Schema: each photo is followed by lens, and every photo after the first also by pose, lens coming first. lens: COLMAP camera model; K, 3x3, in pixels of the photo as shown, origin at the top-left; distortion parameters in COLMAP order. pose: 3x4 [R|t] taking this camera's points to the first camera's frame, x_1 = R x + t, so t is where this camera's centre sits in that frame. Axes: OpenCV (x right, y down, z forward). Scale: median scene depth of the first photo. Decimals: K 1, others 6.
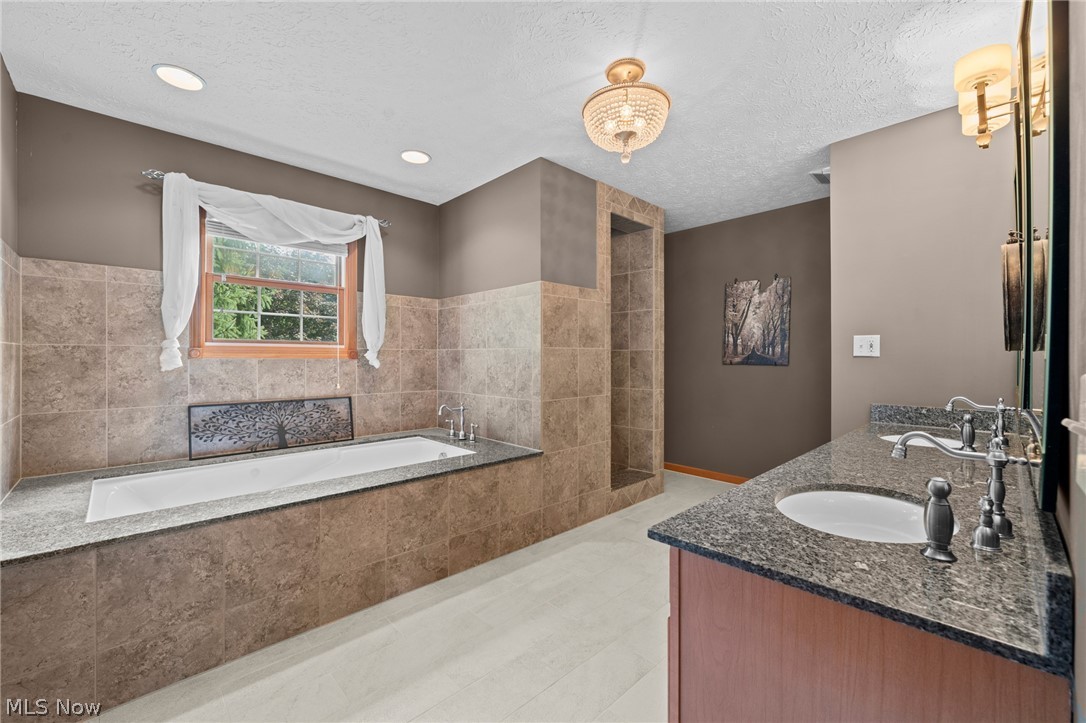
lens RADIAL K [[456.3, 0, 545.8], [0, 456.3, 359.8], [0, 0, 1]] dist [0.002049, 0.000458]
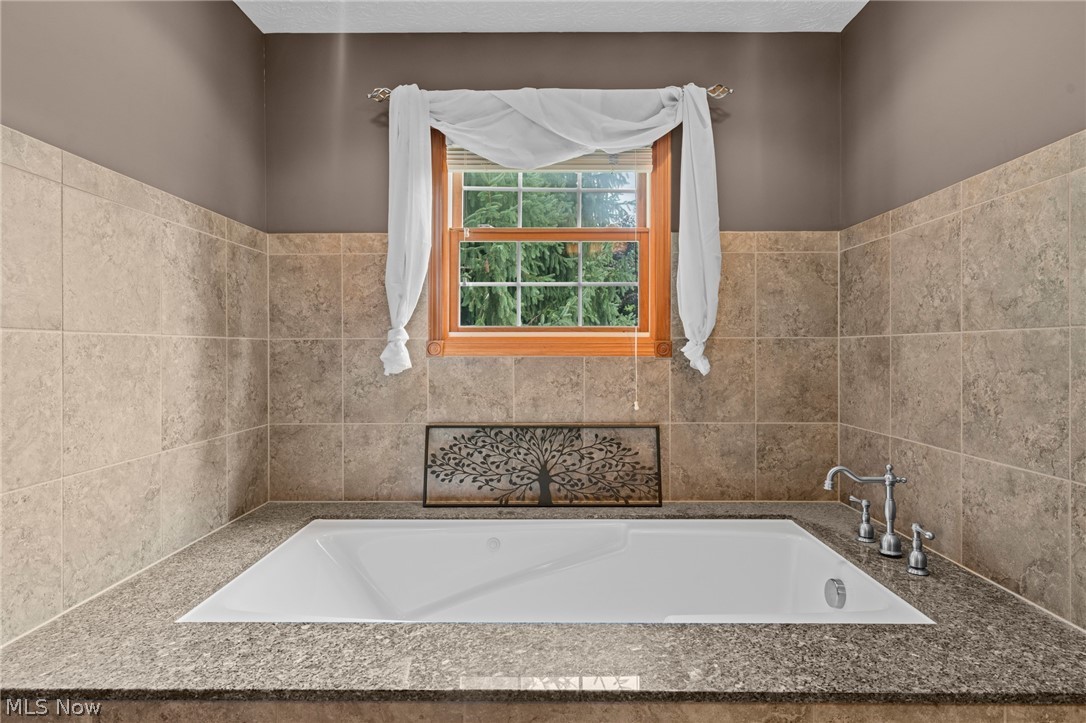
lens RADIAL K [[583.2, 0, 541.4], [0, 583.2, 352.1], [0, 0, 1]] dist [0.002277, -0.000351]
pose [[0.714139, -0.001017, -0.700003, -0.047763], [-0.000611, 0.999998, -0.002077, -0.007322], [0.700004, 0.001911, 0.714137, 0.491940]]
